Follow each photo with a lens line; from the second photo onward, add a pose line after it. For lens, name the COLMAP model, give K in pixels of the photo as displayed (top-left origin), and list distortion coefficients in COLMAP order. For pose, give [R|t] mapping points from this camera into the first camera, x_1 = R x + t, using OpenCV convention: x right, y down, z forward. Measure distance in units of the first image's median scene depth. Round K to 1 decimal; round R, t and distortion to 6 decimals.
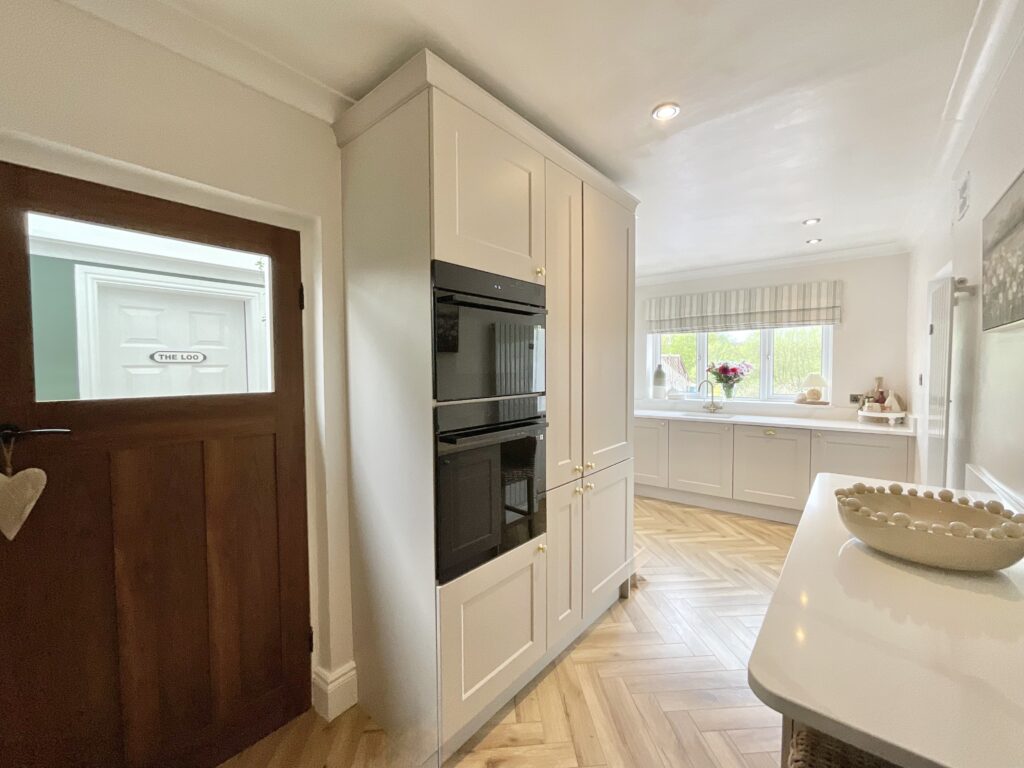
lens RADIAL K [[417.0, 0, 509.6], [0, 417.0, 382.9], [0, 0, 1]] dist [-0.002755, 0.001032]
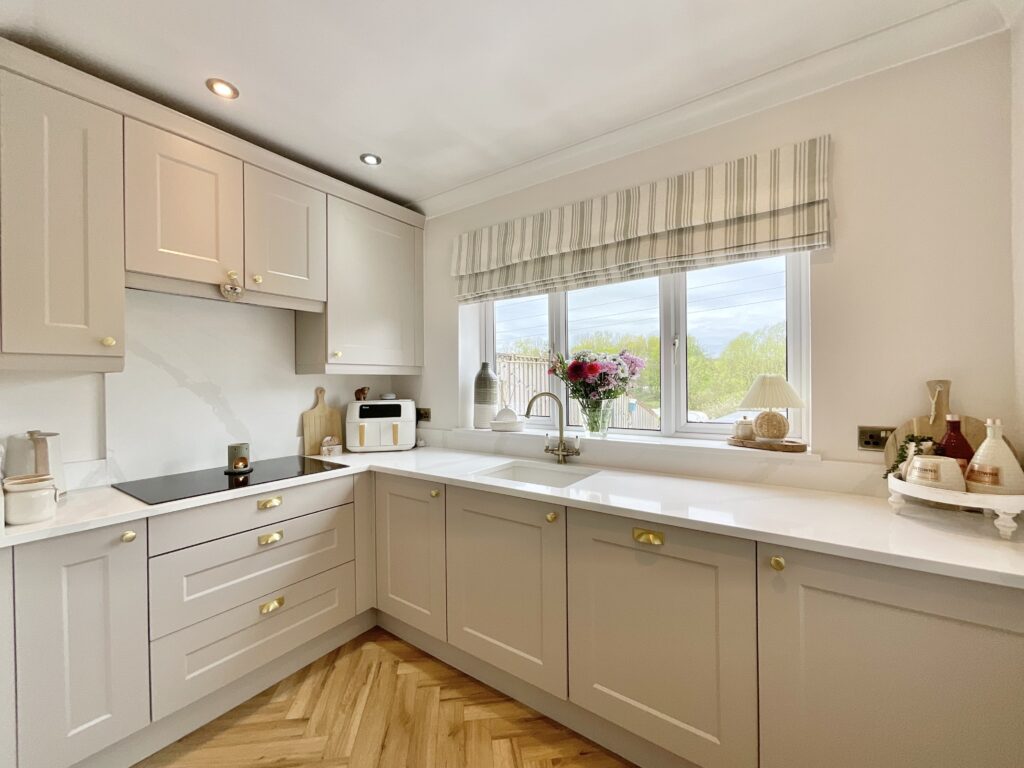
lens RADIAL K [[417.0, 0, 509.6], [0, 417.0, 382.9], [0, 0, 1]] dist [-0.002755, 0.001032]
pose [[0.999149, 0.000021, 0.041256, 0.453389], [0.001520, 0.999302, -0.037326, 0.000406], [-0.041228, 0.037357, 0.998451, 0.593717]]
